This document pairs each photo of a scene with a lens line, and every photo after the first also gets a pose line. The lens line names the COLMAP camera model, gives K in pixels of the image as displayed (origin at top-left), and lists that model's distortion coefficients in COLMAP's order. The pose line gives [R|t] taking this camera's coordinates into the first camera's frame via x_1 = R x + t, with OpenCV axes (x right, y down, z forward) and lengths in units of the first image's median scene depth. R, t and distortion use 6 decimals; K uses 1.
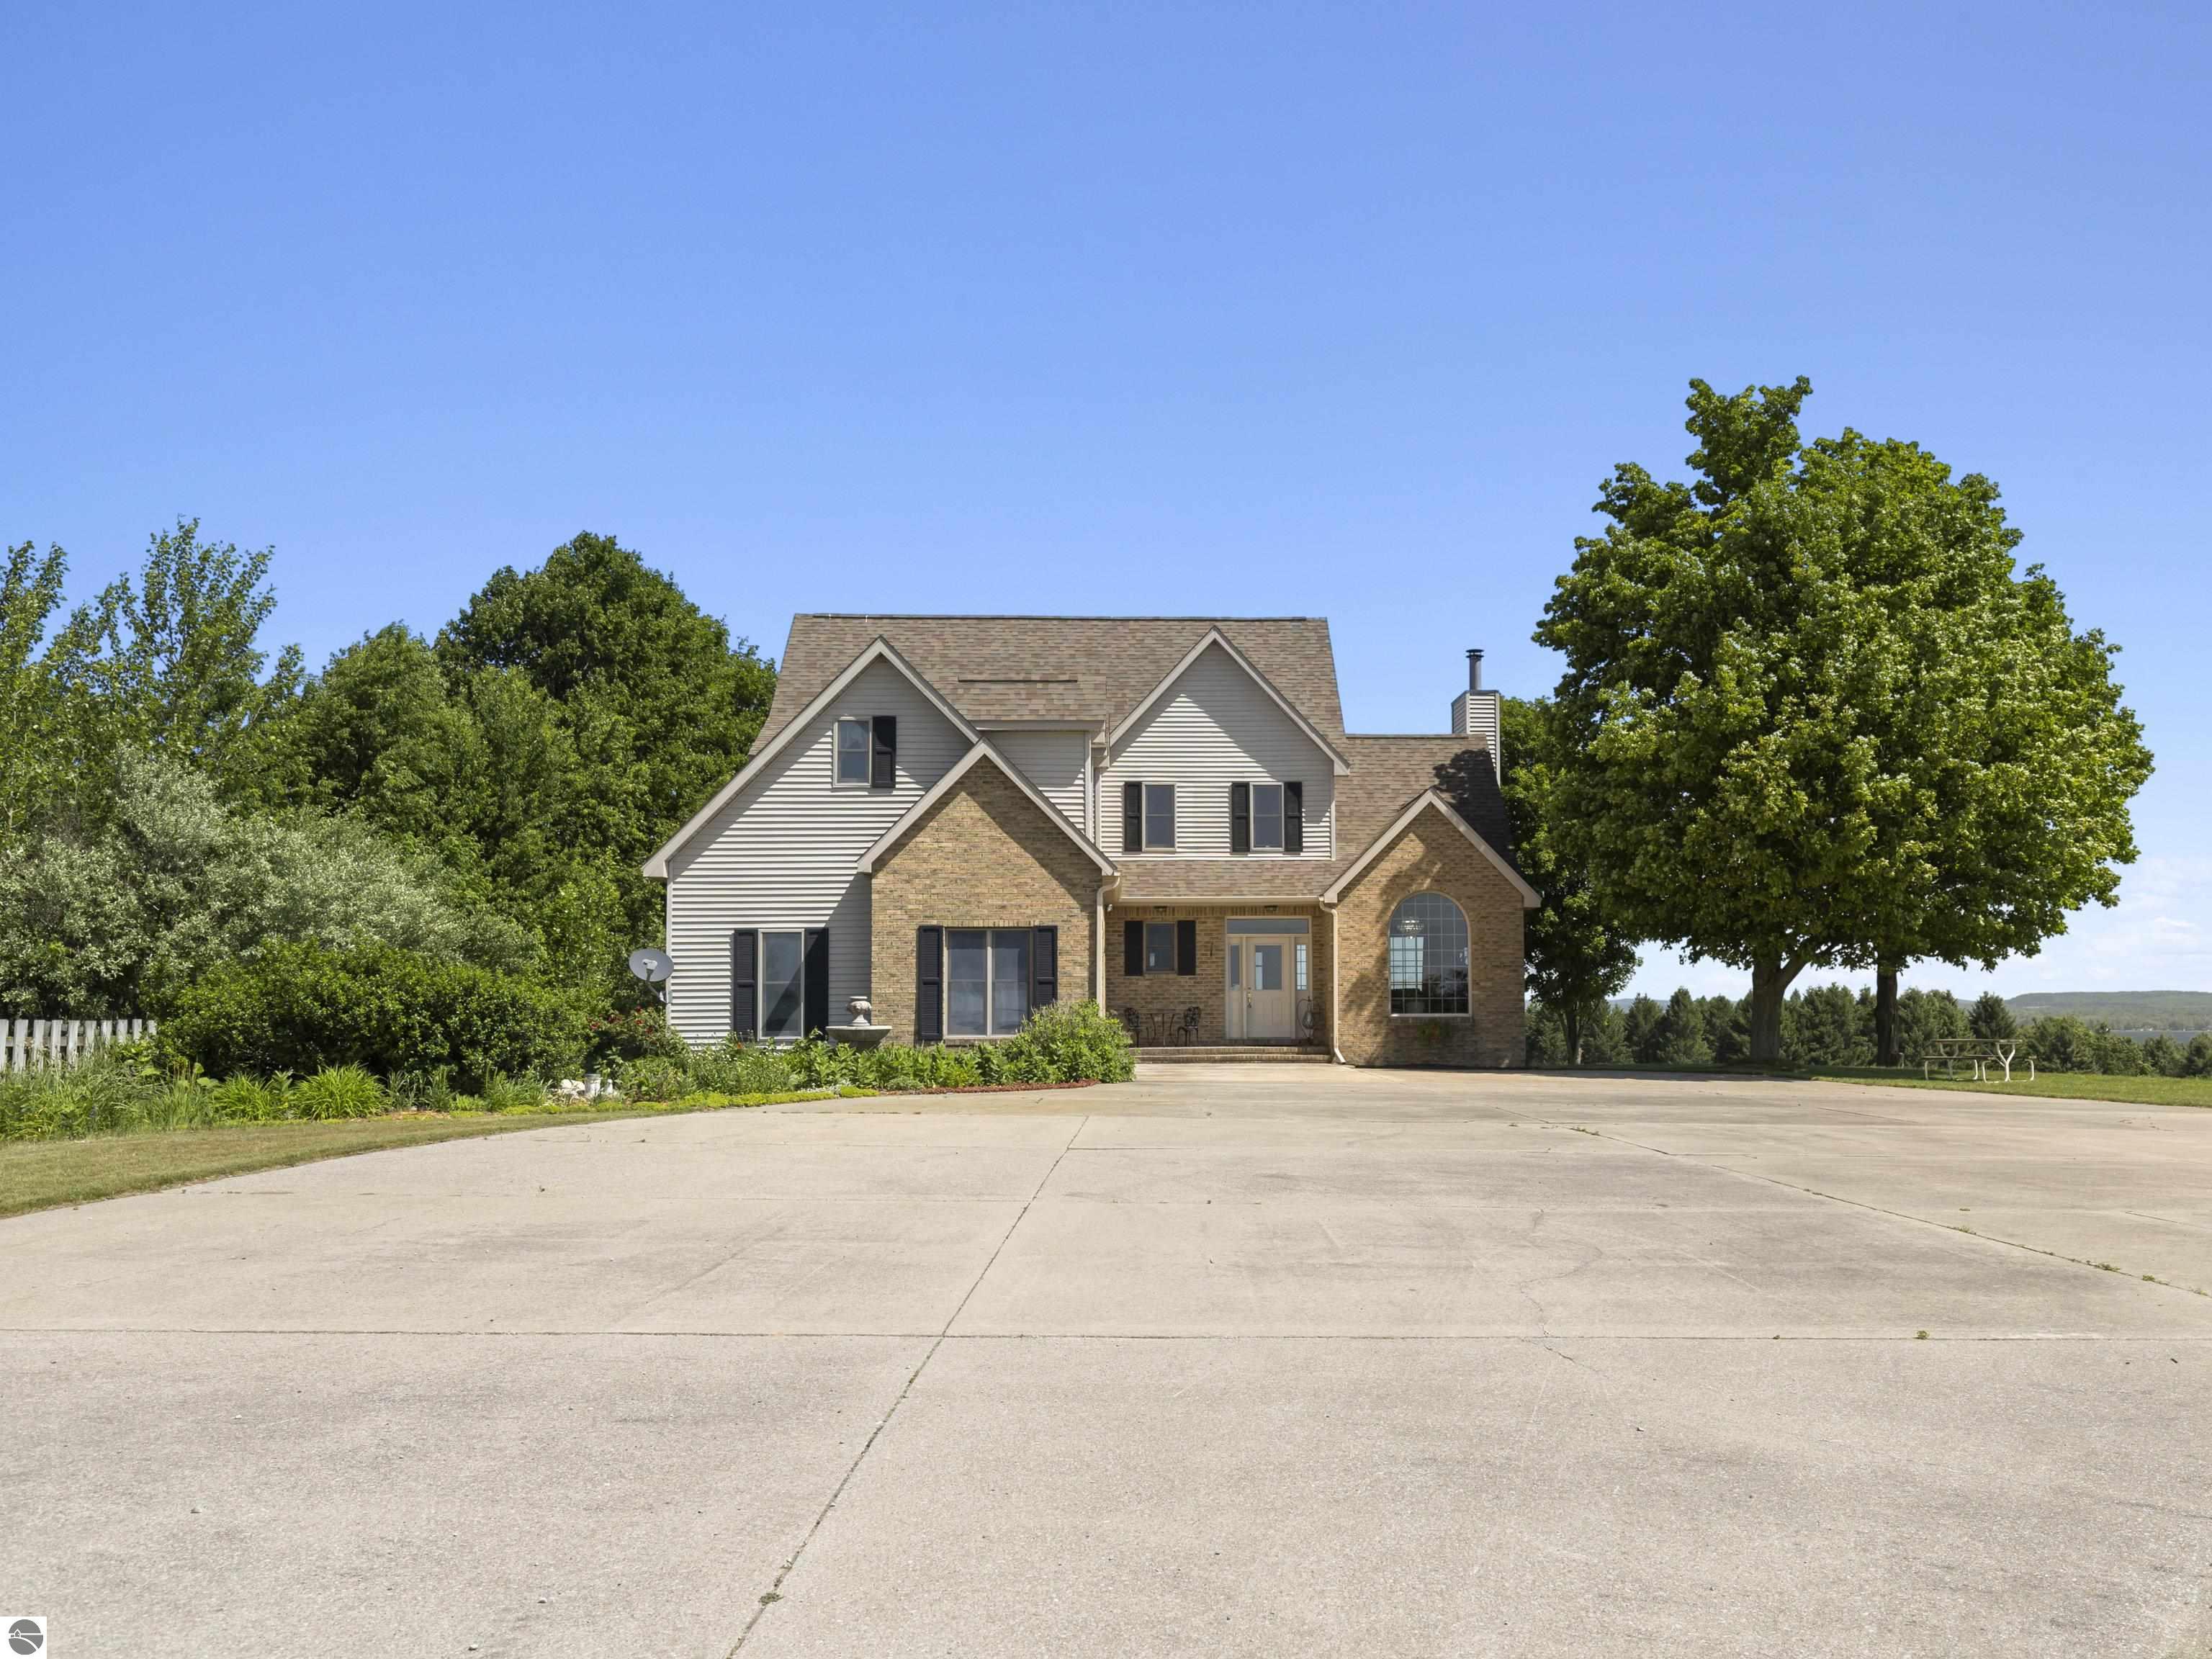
lens RADIAL K [[1515.4, 0, 1106.0], [0, 1515.4, 829.5], [0, 0, 1]] dist [-0.005438, -0.001221]
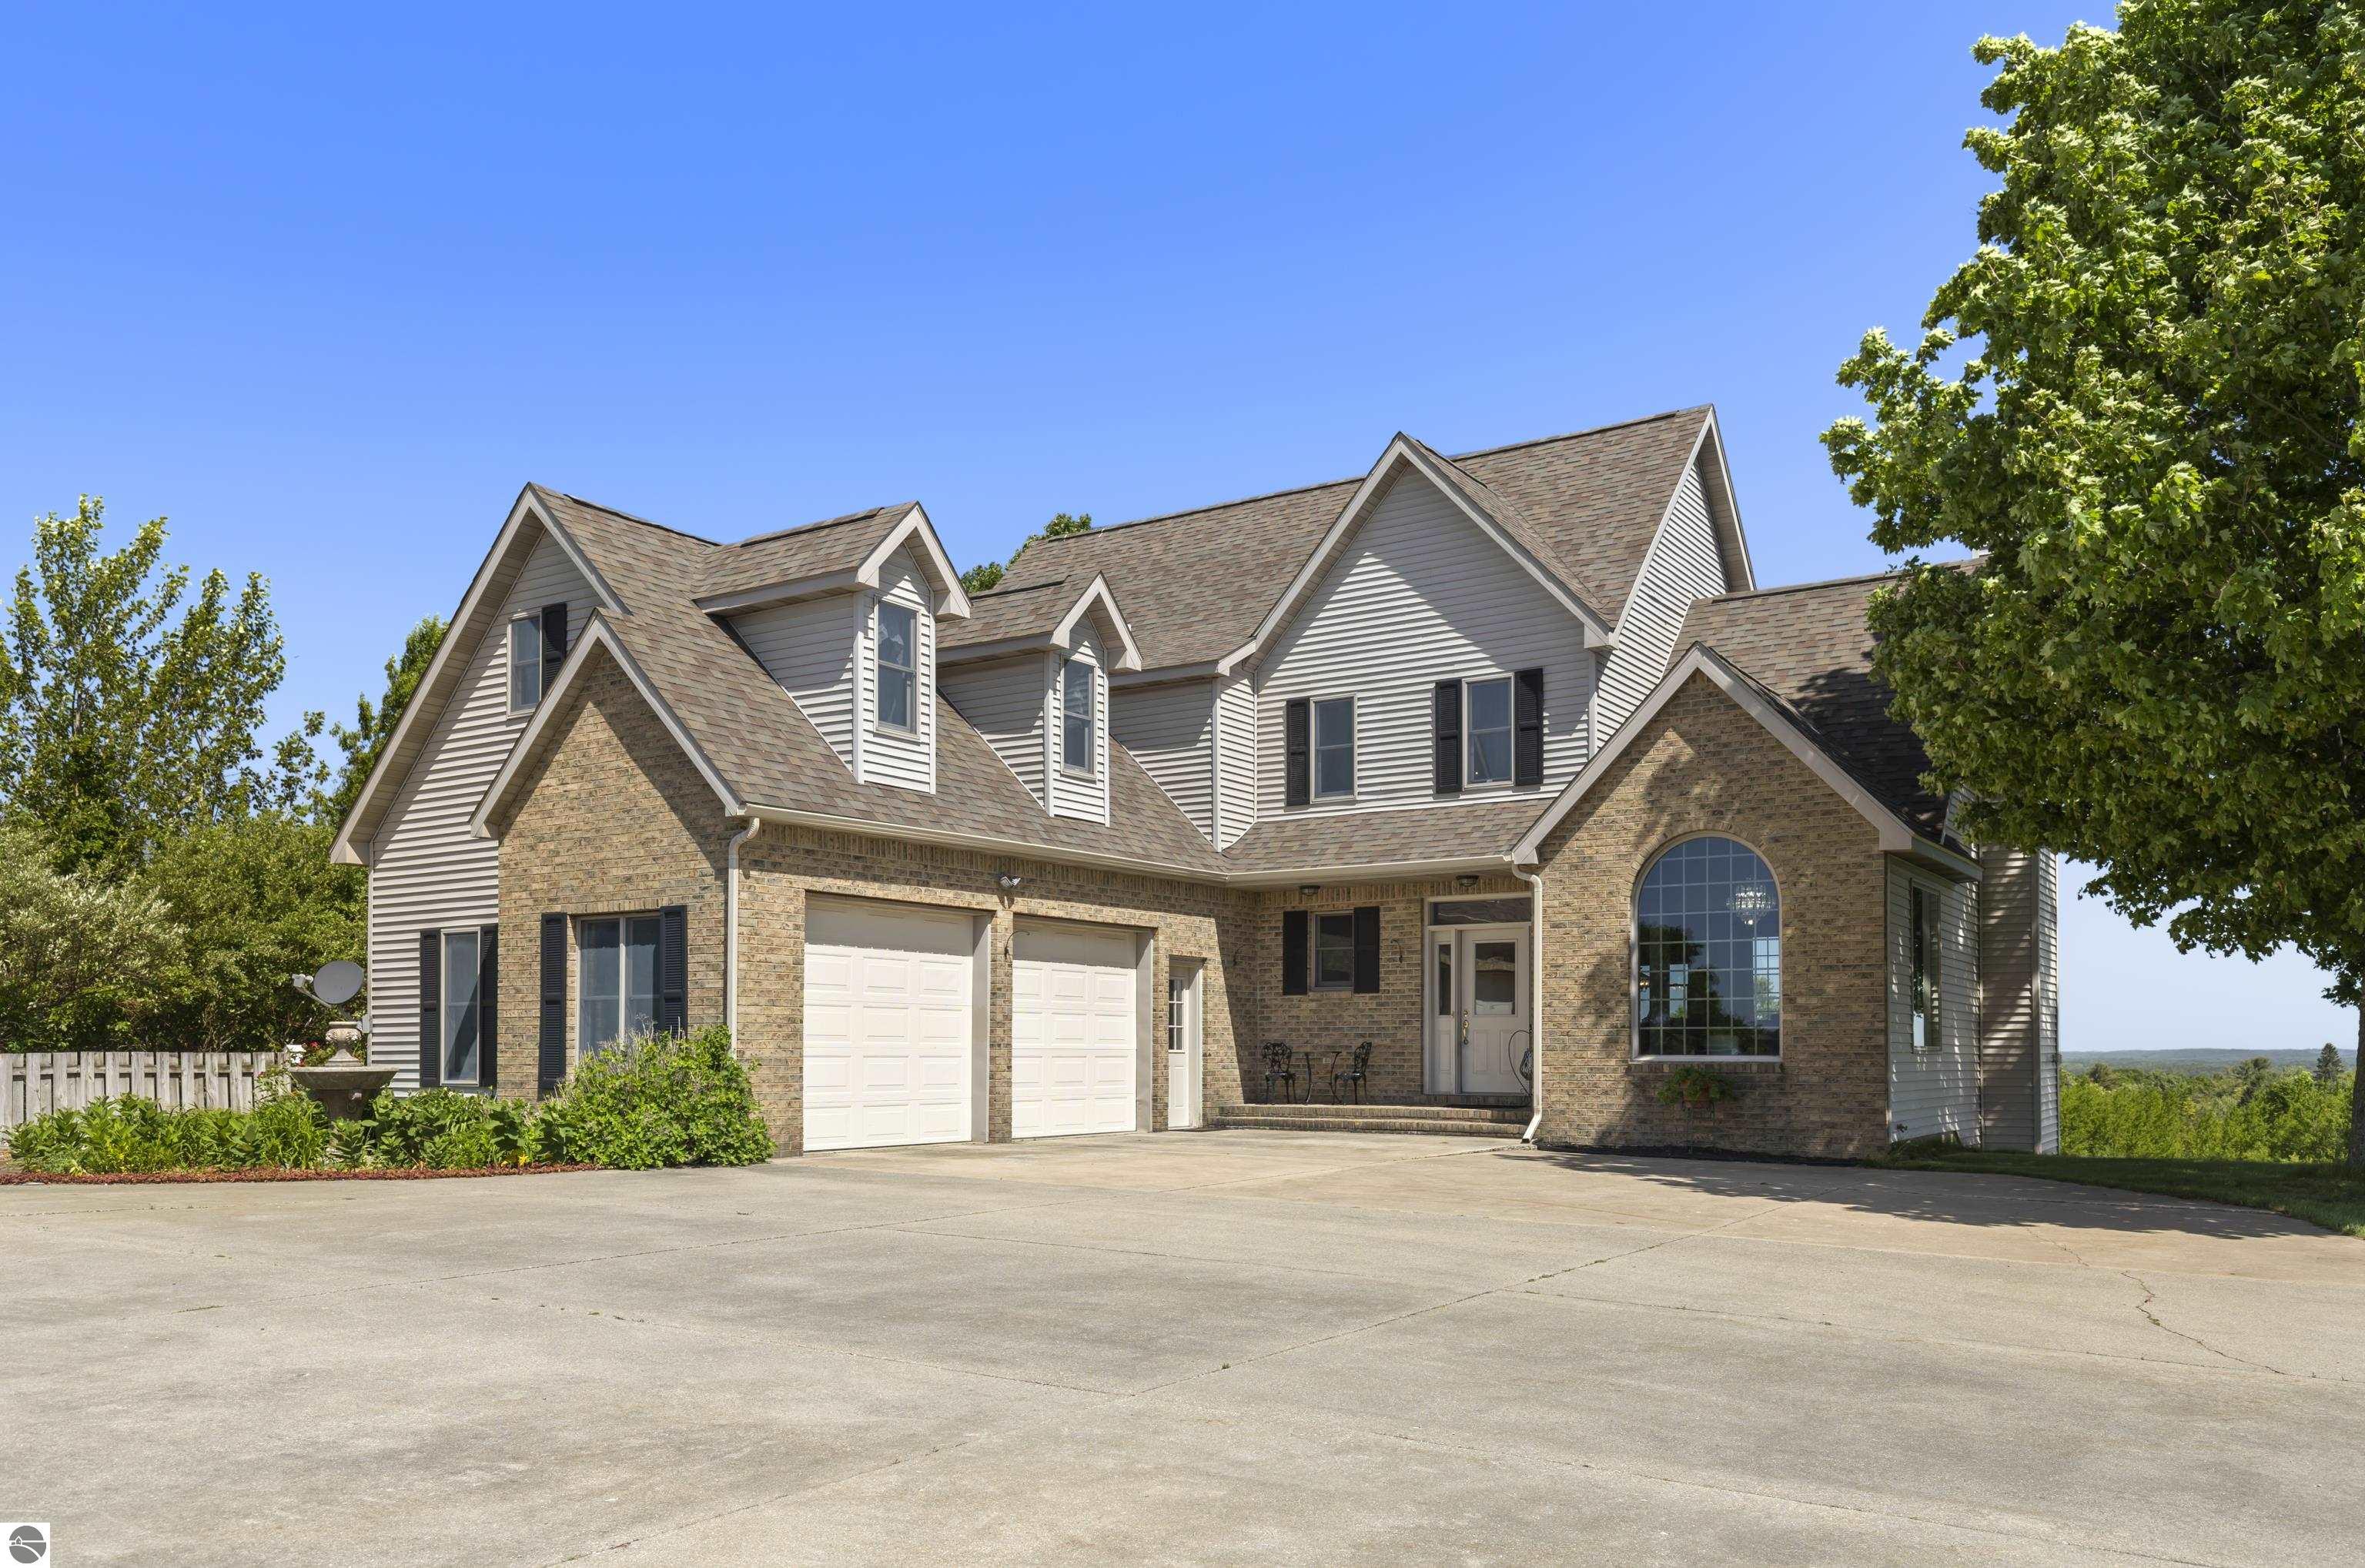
lens RADIAL K [[1573.4, 0, 1182.4], [0, 1573.4, 954.3], [0, 0, 1]] dist [-0.001359, 0.000204]
pose [[0.861038, -0.025422, -0.507905, 0.324631], [0.055037, 0.997542, 0.043374, 0.047318], [0.505554, -0.065300, 0.860320, 0.395981]]
